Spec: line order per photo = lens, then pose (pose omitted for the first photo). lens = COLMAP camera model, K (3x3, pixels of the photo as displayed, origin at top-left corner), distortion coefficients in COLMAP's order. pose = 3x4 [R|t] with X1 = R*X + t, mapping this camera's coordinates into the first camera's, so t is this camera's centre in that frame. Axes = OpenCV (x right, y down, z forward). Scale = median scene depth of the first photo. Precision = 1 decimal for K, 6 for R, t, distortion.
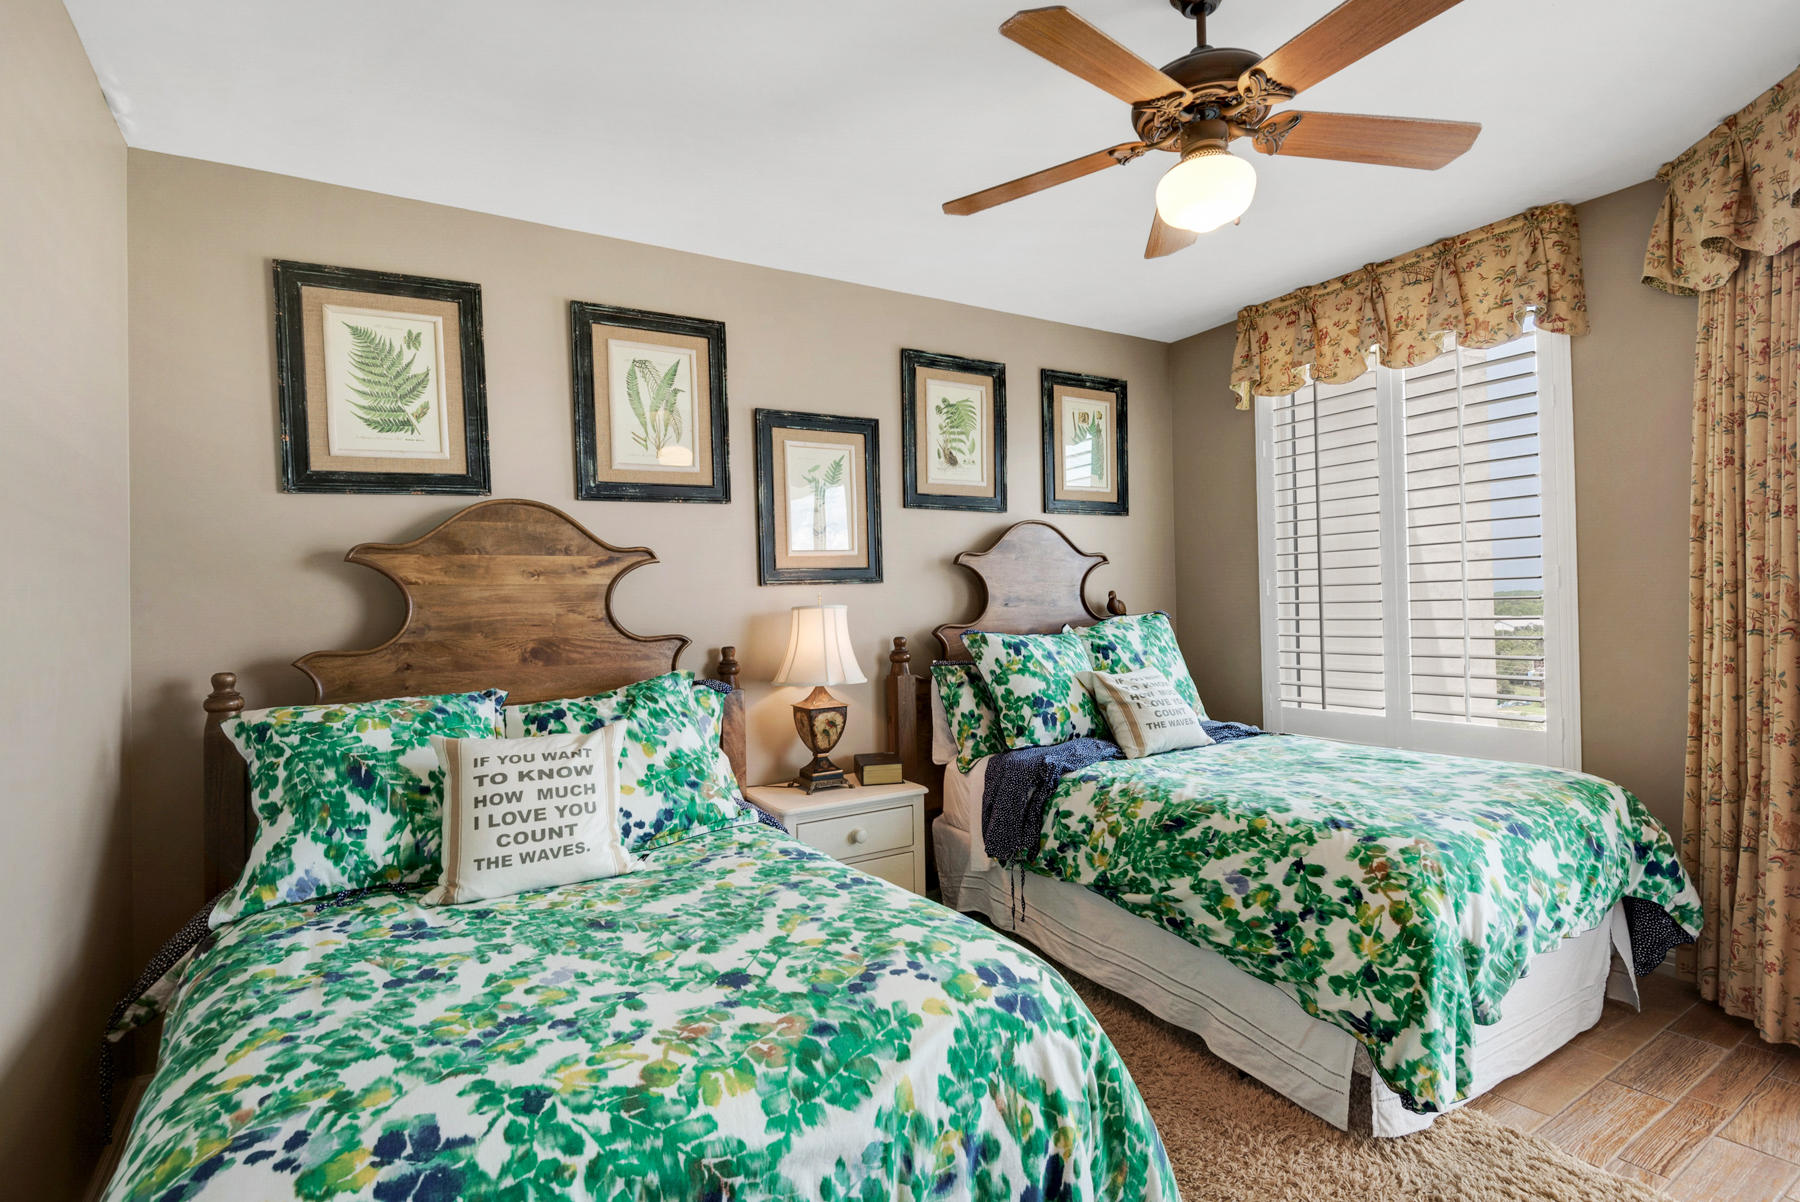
lens RADIAL K [[871.1, 0, 906.9], [0, 871.1, 566.1], [0, 0, 1]] dist [0.050321, -0.017476]
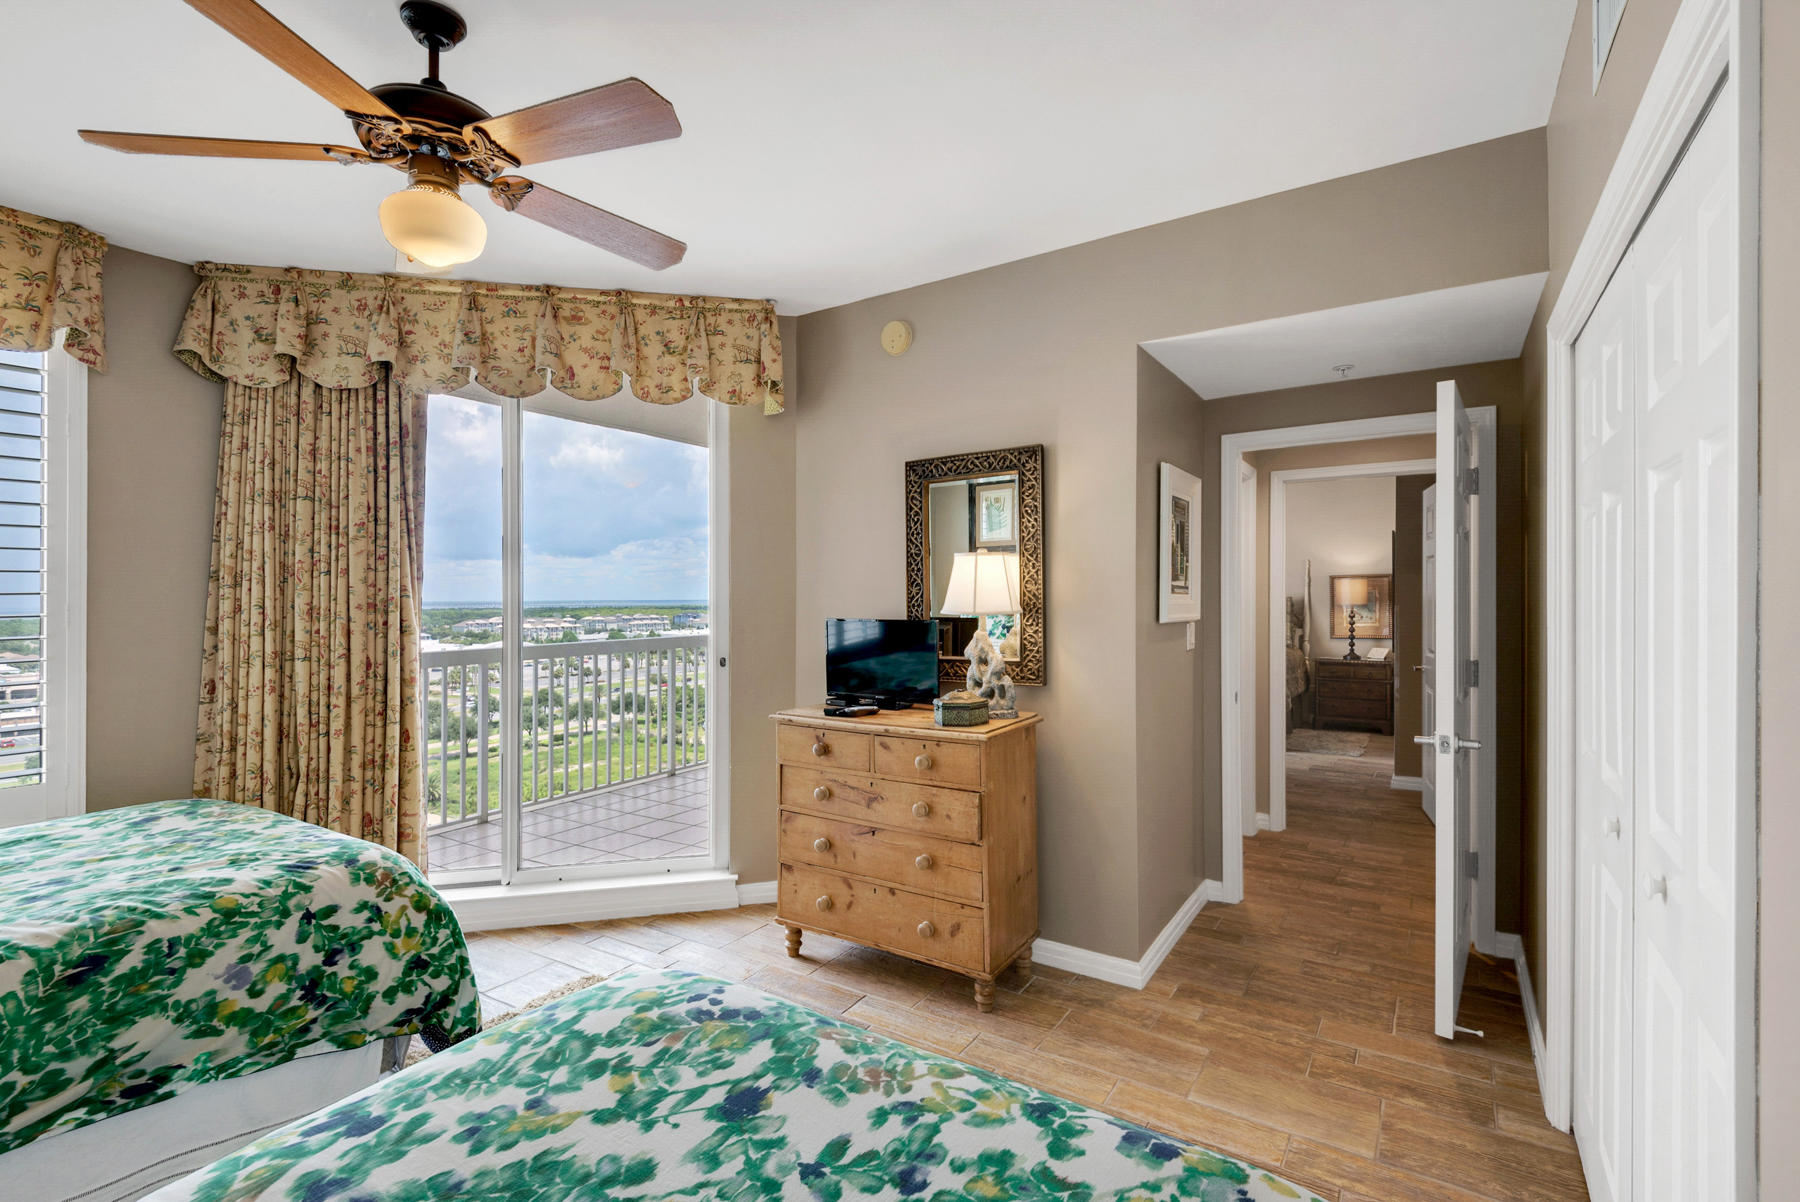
lens RADIAL K [[816.4, 0, 897.6], [0, 816.4, 602.4], [0, 0, 1]] dist [0.041386, -0.023558]
pose [[-0.394827, 0.032229, 0.918190, -0.658936], [-0.013563, 0.999071, -0.040900, 0.033040], [-0.918655, -0.028601, -0.394023, 0.818978]]
